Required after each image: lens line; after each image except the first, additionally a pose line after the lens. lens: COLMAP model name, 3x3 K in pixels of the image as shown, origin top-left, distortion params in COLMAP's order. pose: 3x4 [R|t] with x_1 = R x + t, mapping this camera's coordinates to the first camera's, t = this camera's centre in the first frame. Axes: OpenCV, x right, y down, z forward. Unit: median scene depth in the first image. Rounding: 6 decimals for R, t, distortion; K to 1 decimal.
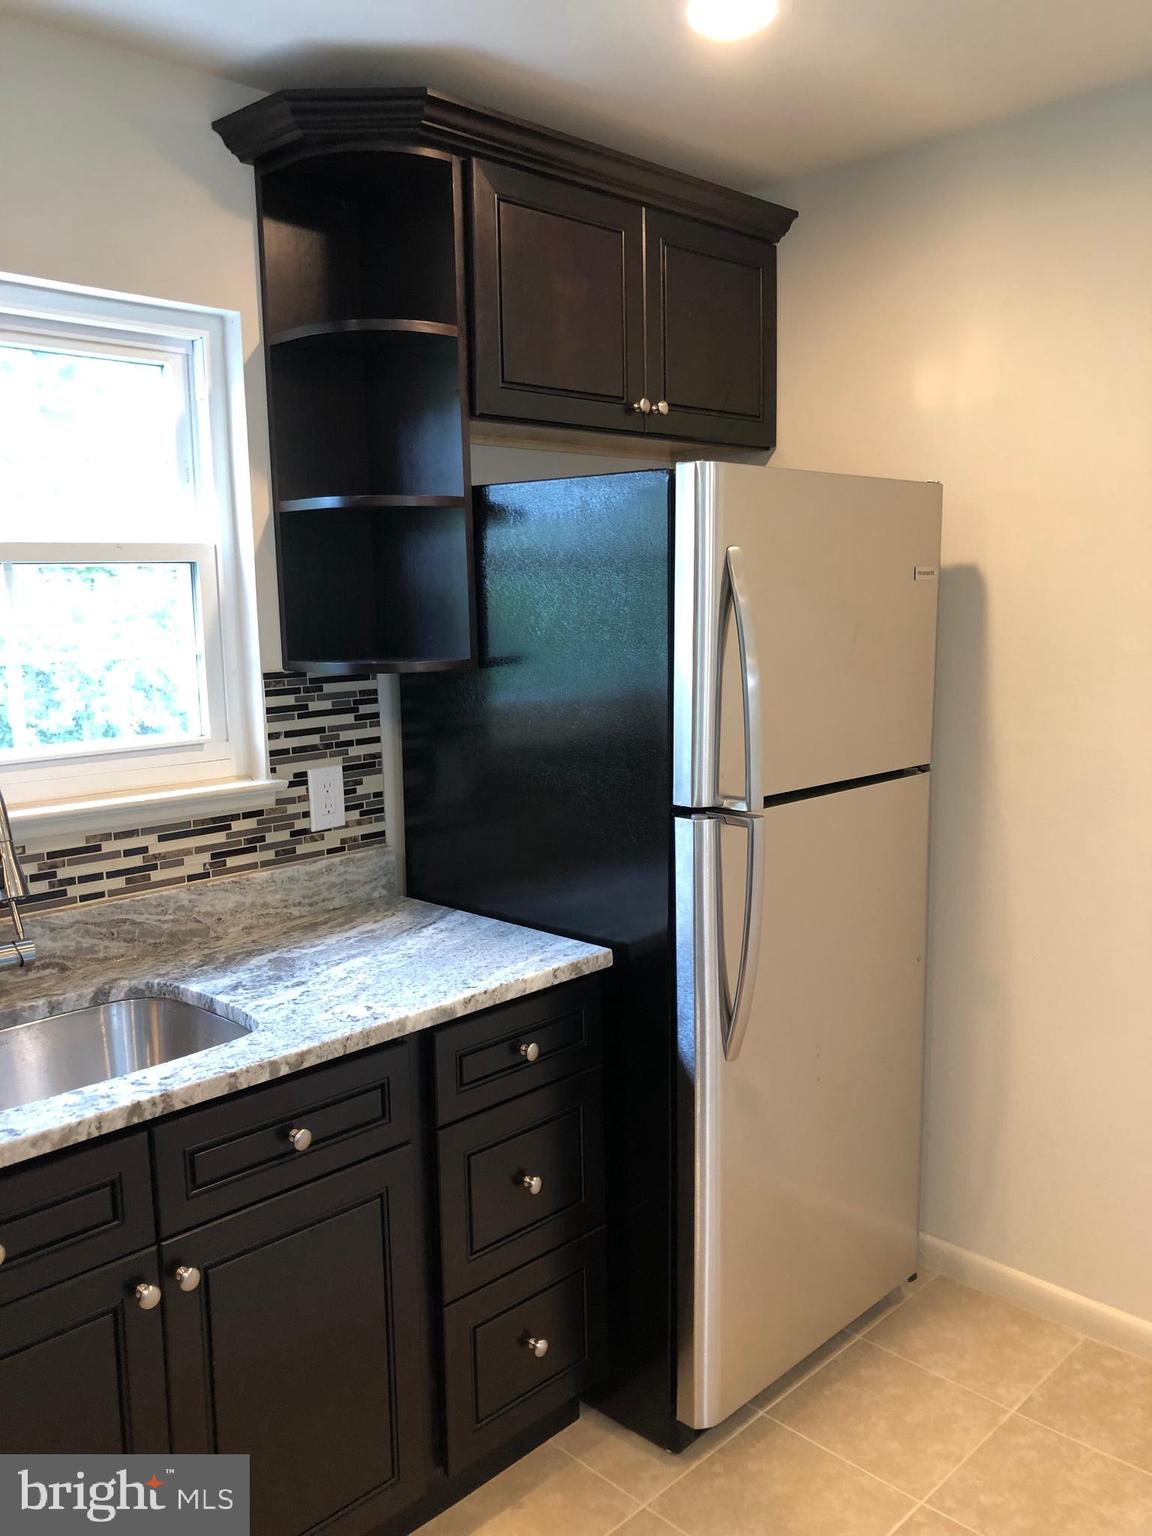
lens RADIAL K [[1268.1, 0, 603.8], [0, 1268.1, 759.4], [0, 0, 1]] dist [0.018742, -0.024637]
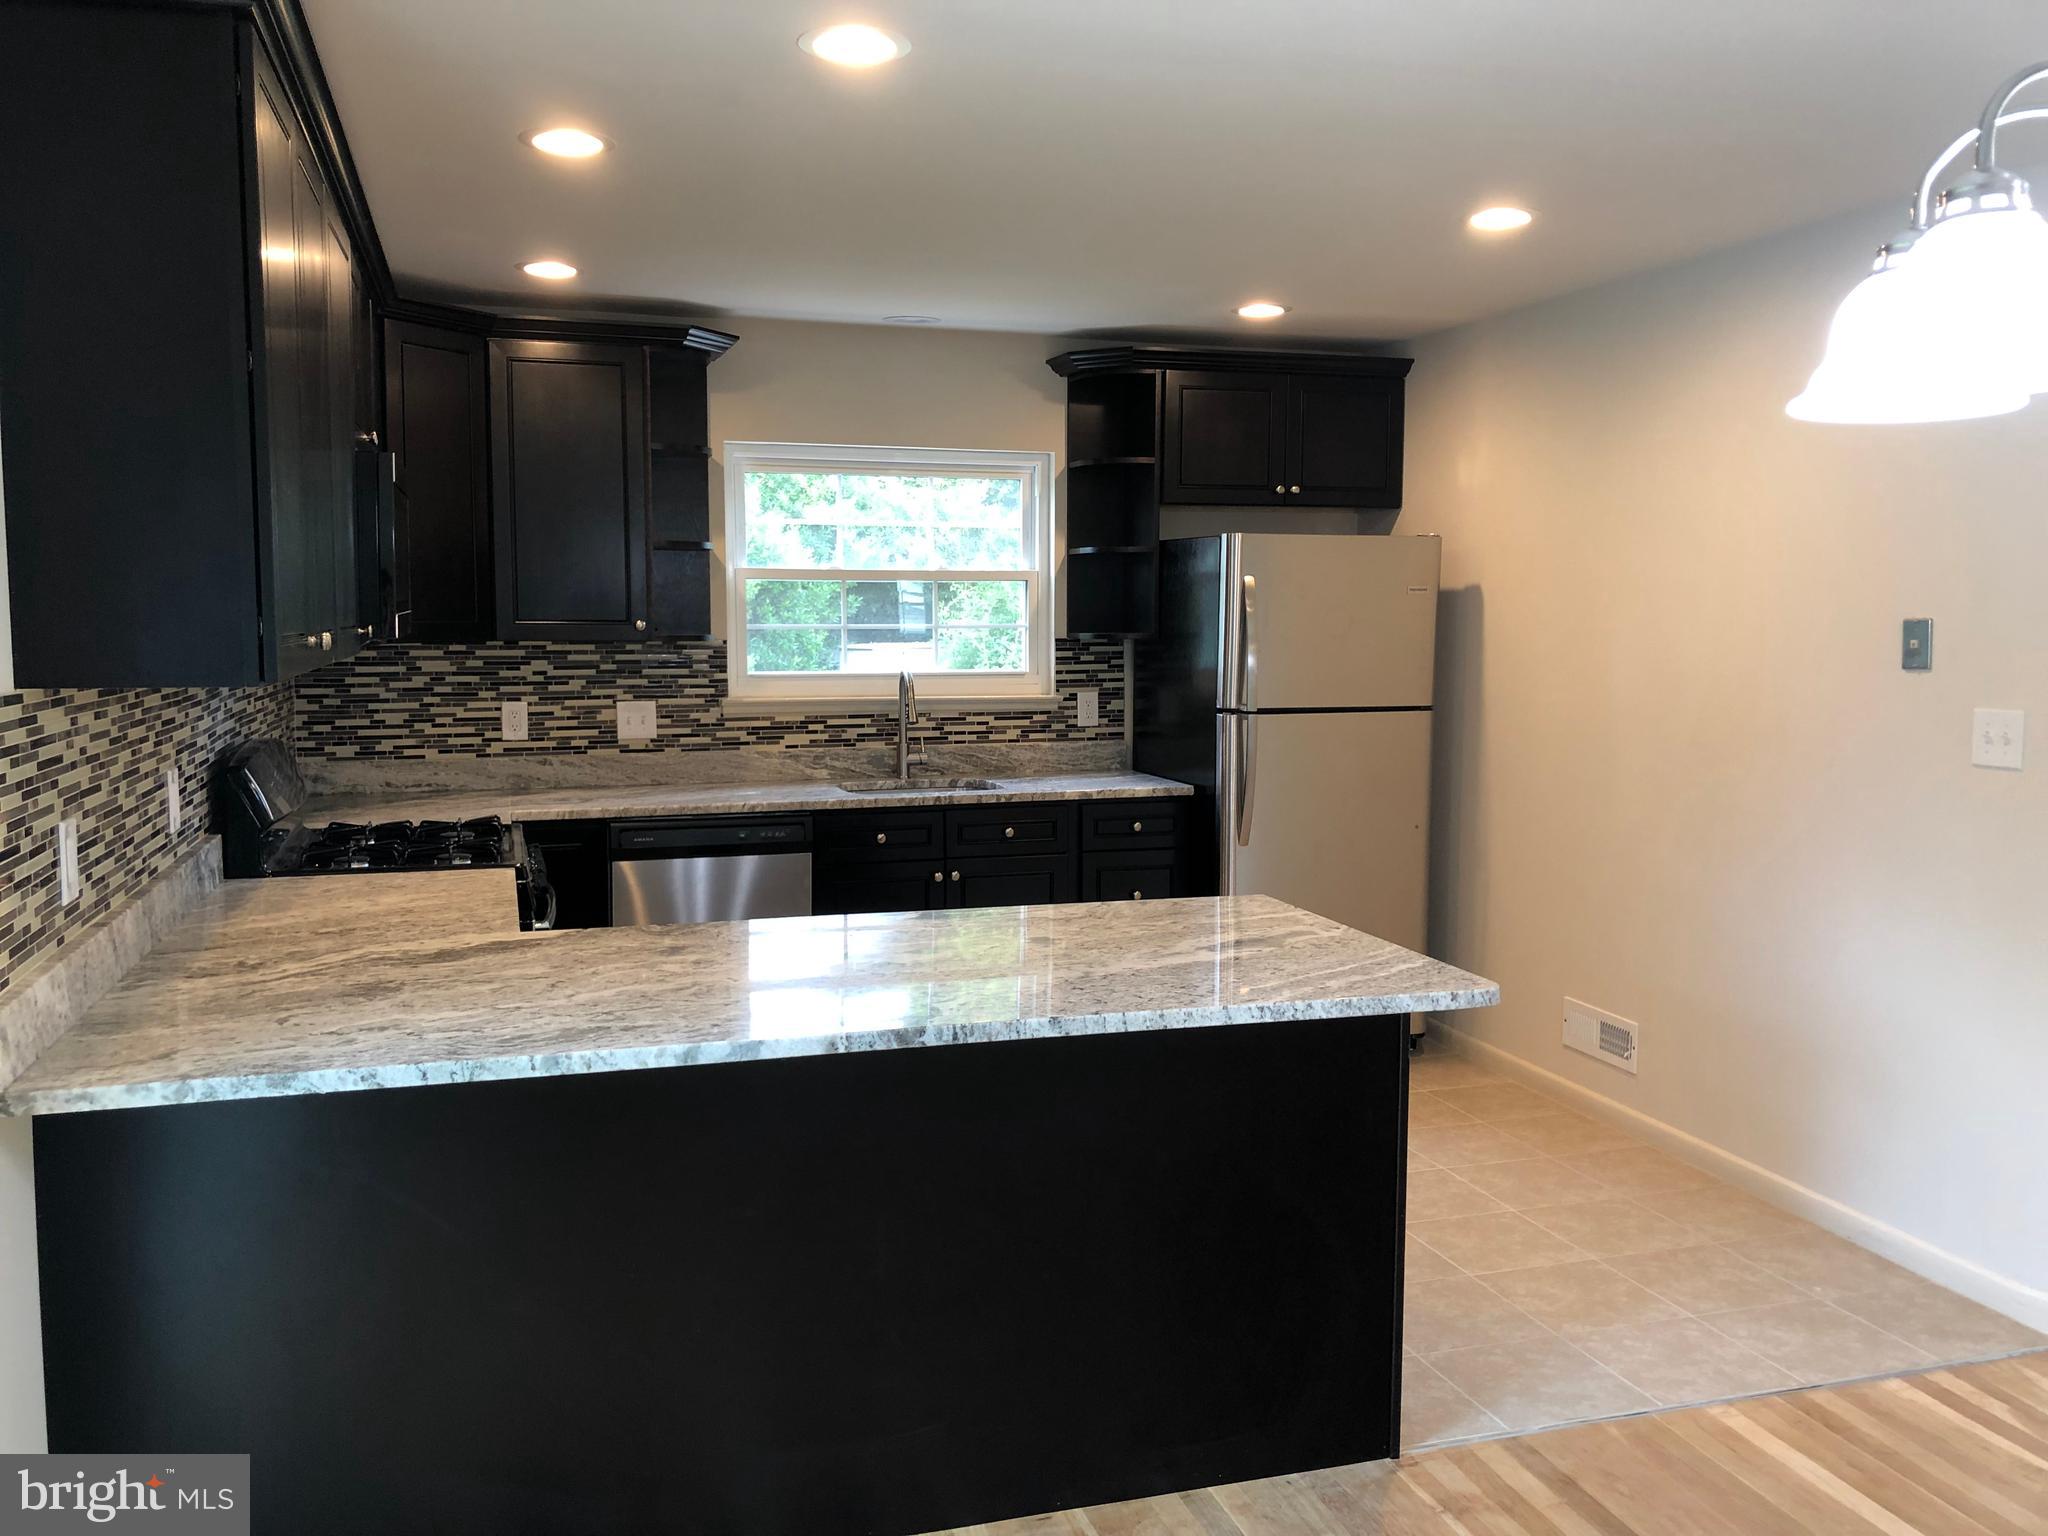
lens RADIAL K [[1690.8, 0, 1023.7], [0, 1690.8, 767.8], [0, 0, 1]] dist [0.018742, -0.024637]
pose [[0.876129, 0.062817, -0.477966, 0.900840], [-0.080643, 0.996601, -0.016844, 0.169329], [0.475283, 0.053302, 0.878217, -1.217939]]
